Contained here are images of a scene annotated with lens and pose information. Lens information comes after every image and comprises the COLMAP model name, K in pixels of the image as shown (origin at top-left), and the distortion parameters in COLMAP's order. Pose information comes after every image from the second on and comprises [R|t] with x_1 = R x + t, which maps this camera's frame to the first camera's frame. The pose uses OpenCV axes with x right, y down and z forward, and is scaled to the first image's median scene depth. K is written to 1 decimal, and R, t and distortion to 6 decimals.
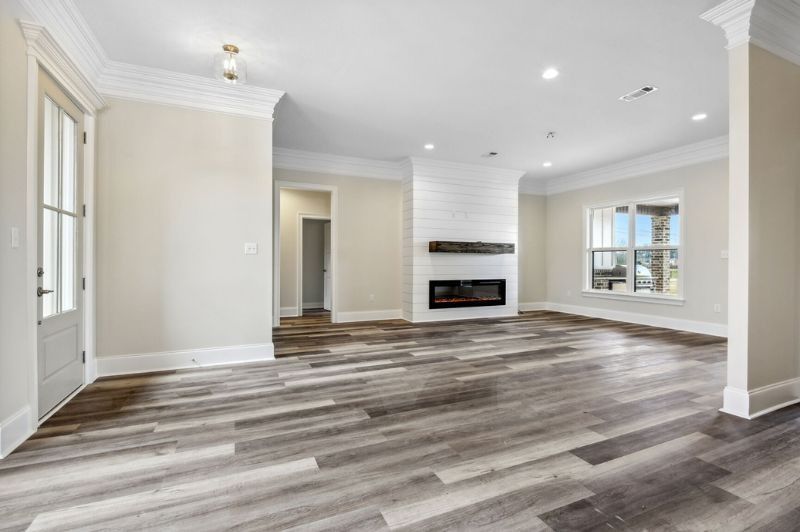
lens RADIAL K [[370.9, 0, 394.8], [0, 370.9, 263.7], [0, 0, 1]] dist [0.000045, -0.000119]
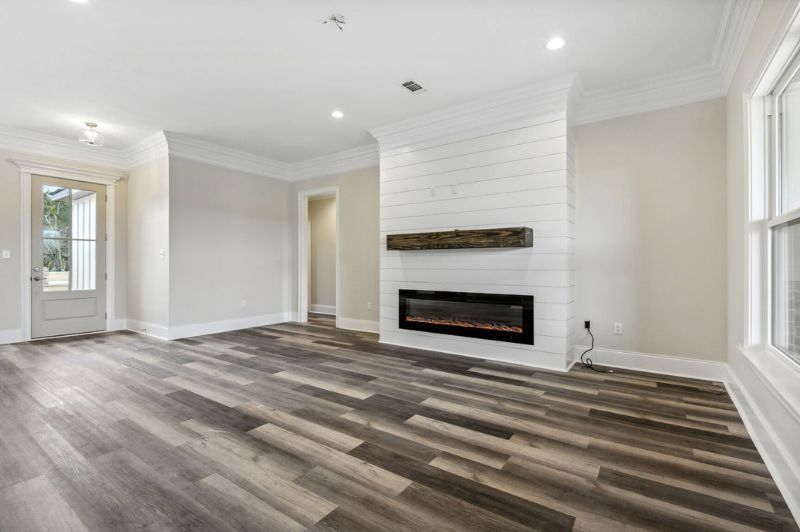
lens RADIAL K [[370.9, 0, 391.9], [0, 370.9, 264.3], [0, 0, 1]] dist [0.000045, -0.000119]
pose [[0.498945, -0.006749, -0.866607, 0.710239], [-0.004744, 0.999933, -0.010518, 0.004231], [0.866621, 0.009359, 0.498880, 0.611827]]
